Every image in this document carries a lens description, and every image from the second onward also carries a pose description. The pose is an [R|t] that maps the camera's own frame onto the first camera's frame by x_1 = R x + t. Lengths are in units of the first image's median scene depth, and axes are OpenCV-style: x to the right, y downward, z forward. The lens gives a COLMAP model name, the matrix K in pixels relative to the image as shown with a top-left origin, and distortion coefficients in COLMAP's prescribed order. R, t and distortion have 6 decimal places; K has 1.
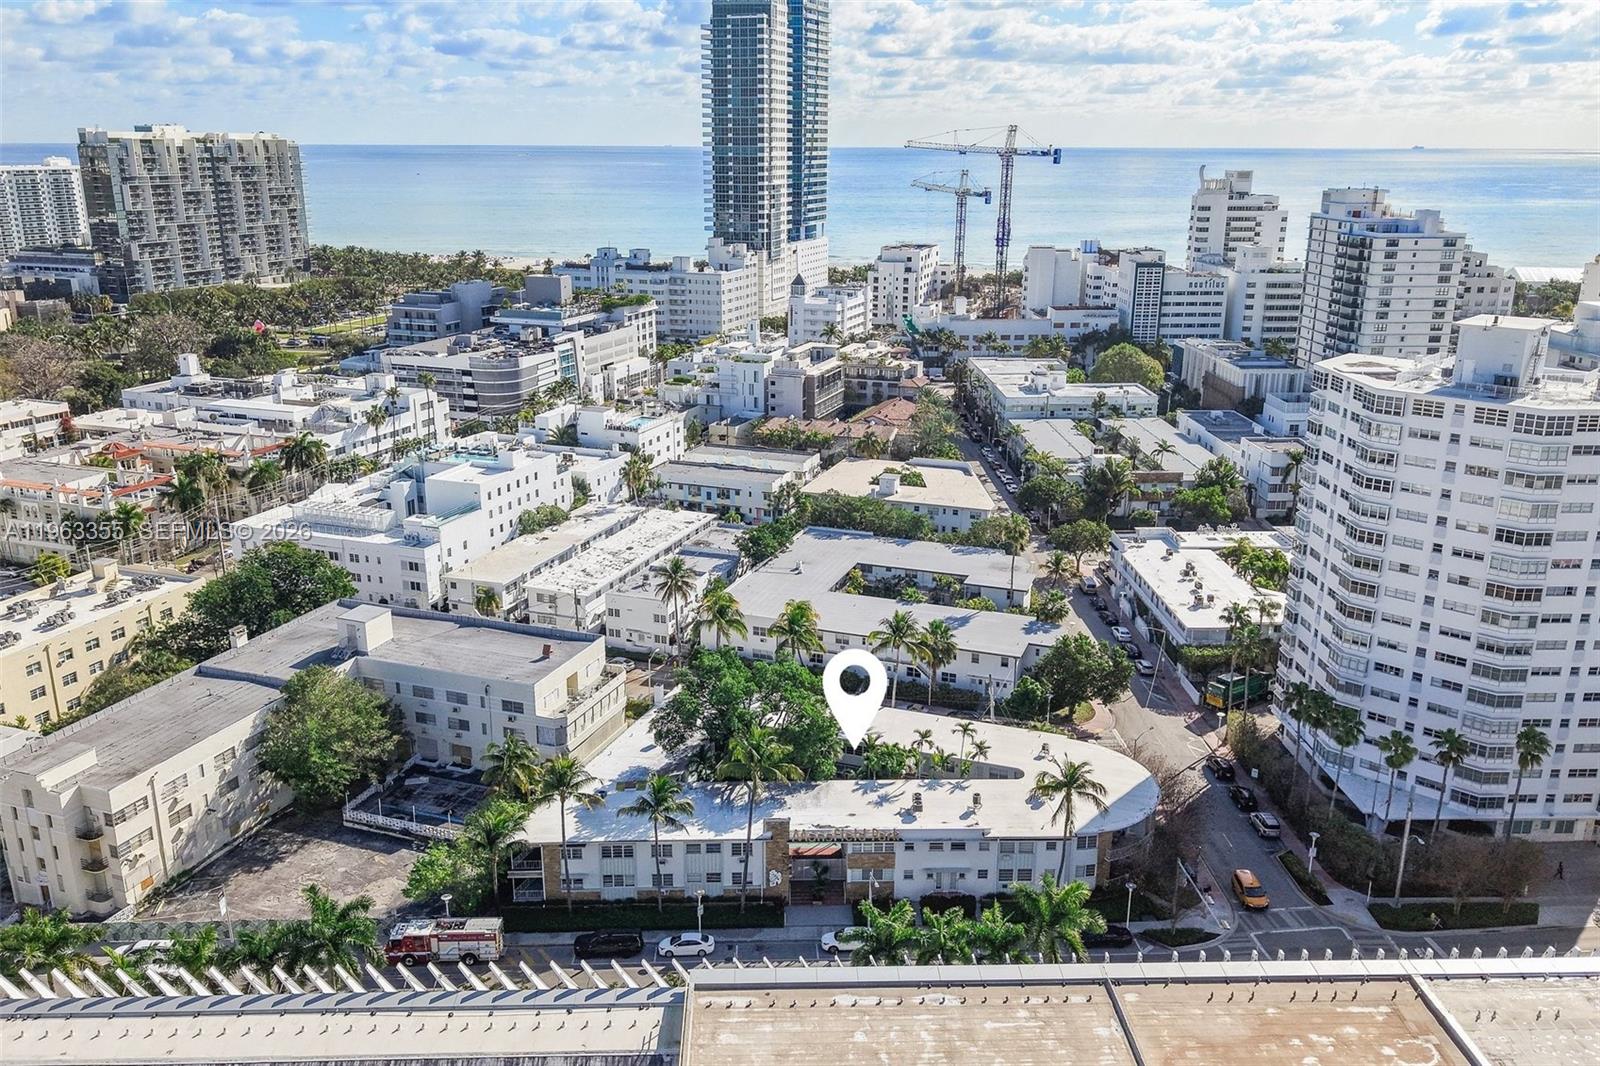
lens RADIAL K [[1295.0, 0, 803.3], [0, 1295.0, 527.5], [0, 0, 1]] dist [0.042751, -0.005404]
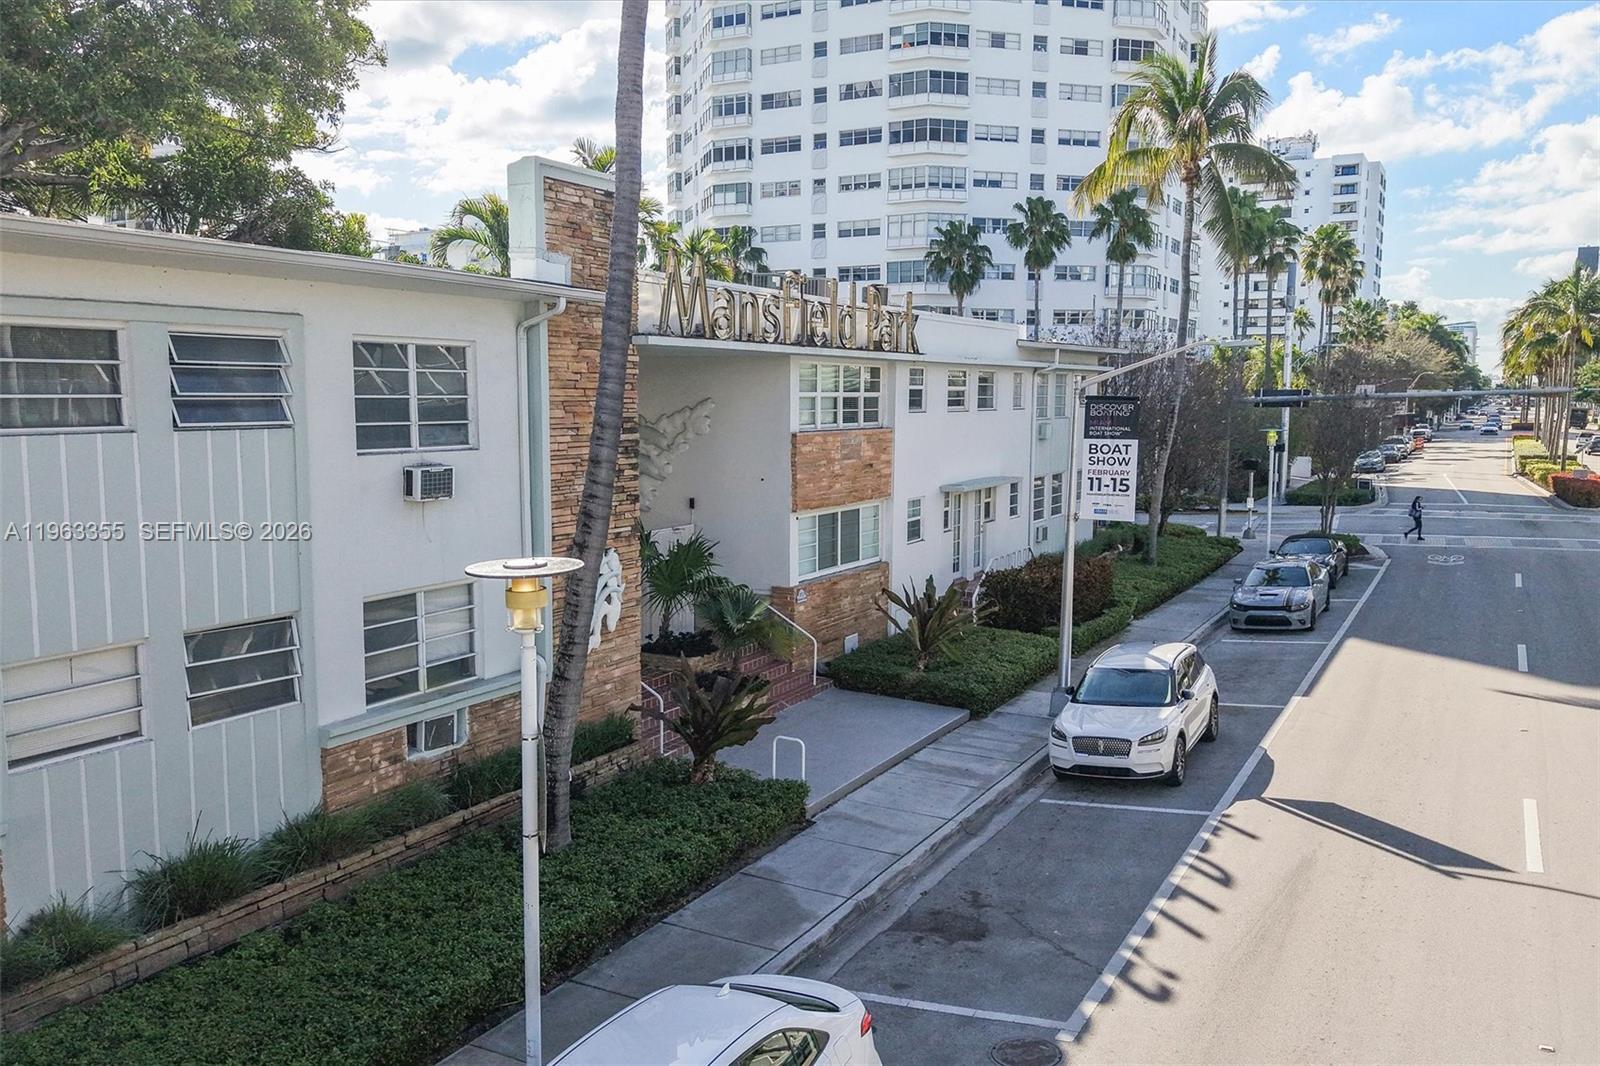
lens RADIAL K [[1295.0, 0, 829.2], [0, 1295.0, 569.7], [0, 0, 1]] dist [0.042751, -0.005404]
pose [[0.486113, -0.123771, 0.865087, -0.142550], [0.244827, 0.969566, 0.001145, 0.273133], [-0.838900, 0.211240, 0.501621, 0.894851]]
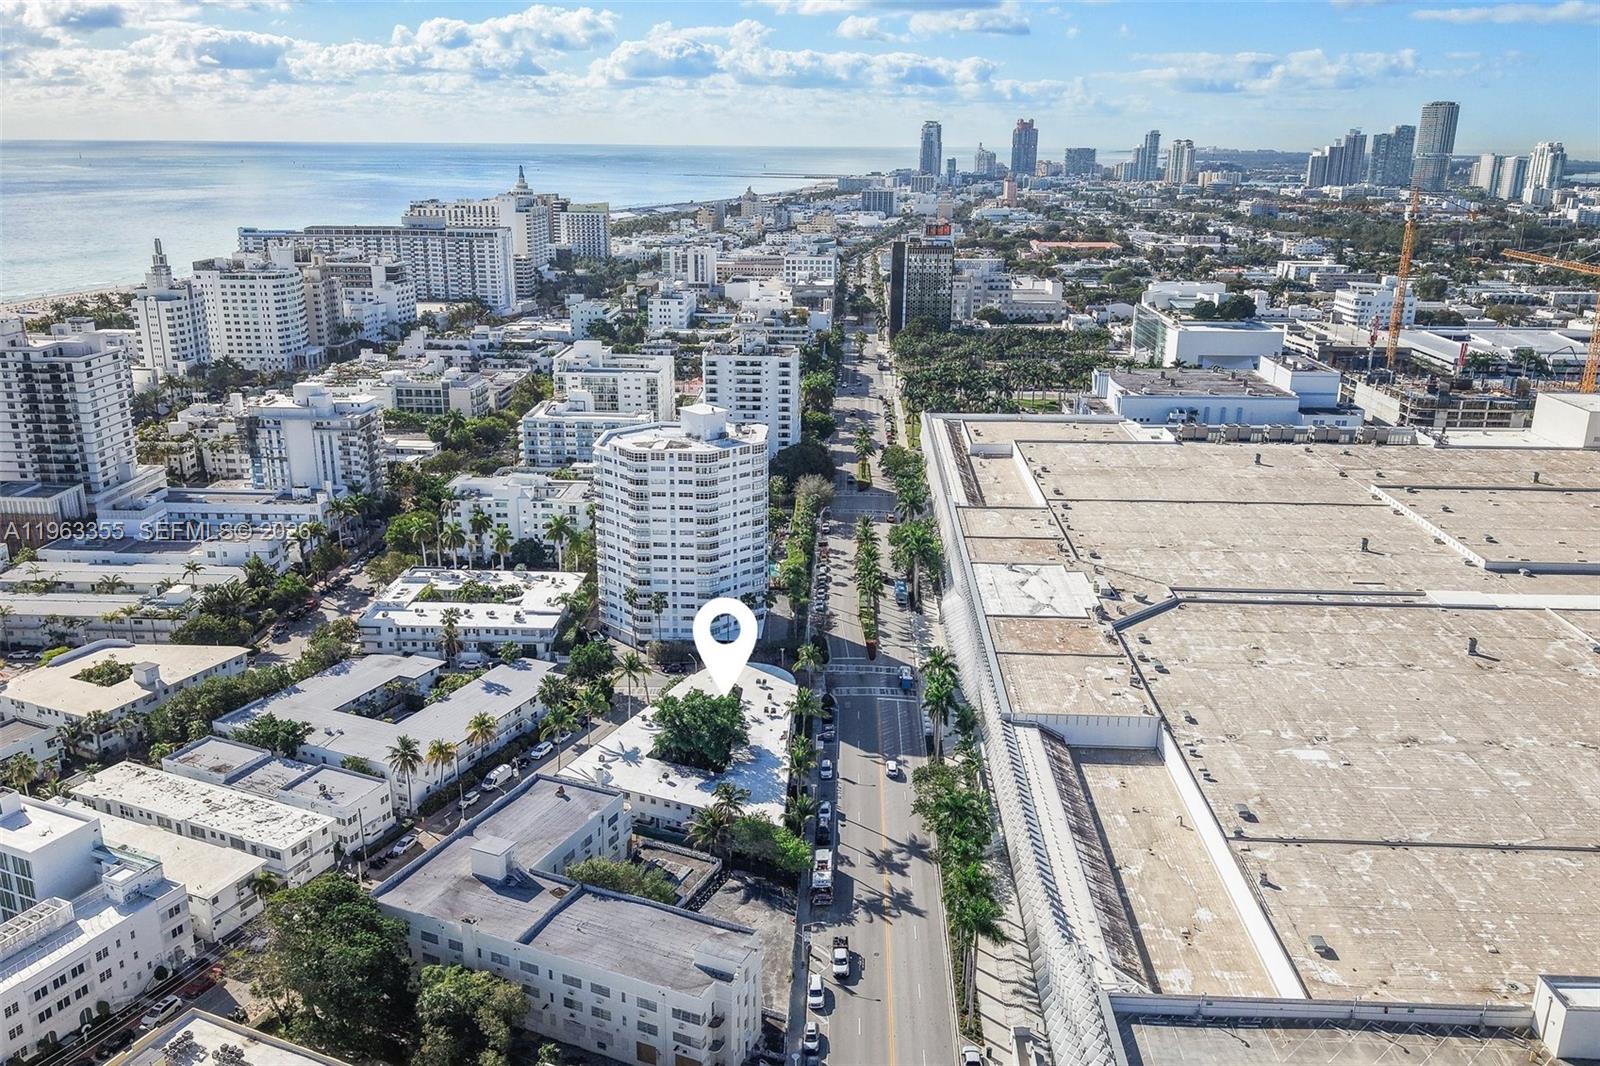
lens RADIAL K [[1295.0, 0, 799.8], [0, 1295.0, 535.8], [0, 0, 1]] dist [0.042751, -0.005404]
pose [[0.073546, -0.298431, 0.951593, -1.678513], [0.273894, 0.923531, 0.268462, -0.535939], [-0.958944, 0.240891, 0.149660, 0.628762]]
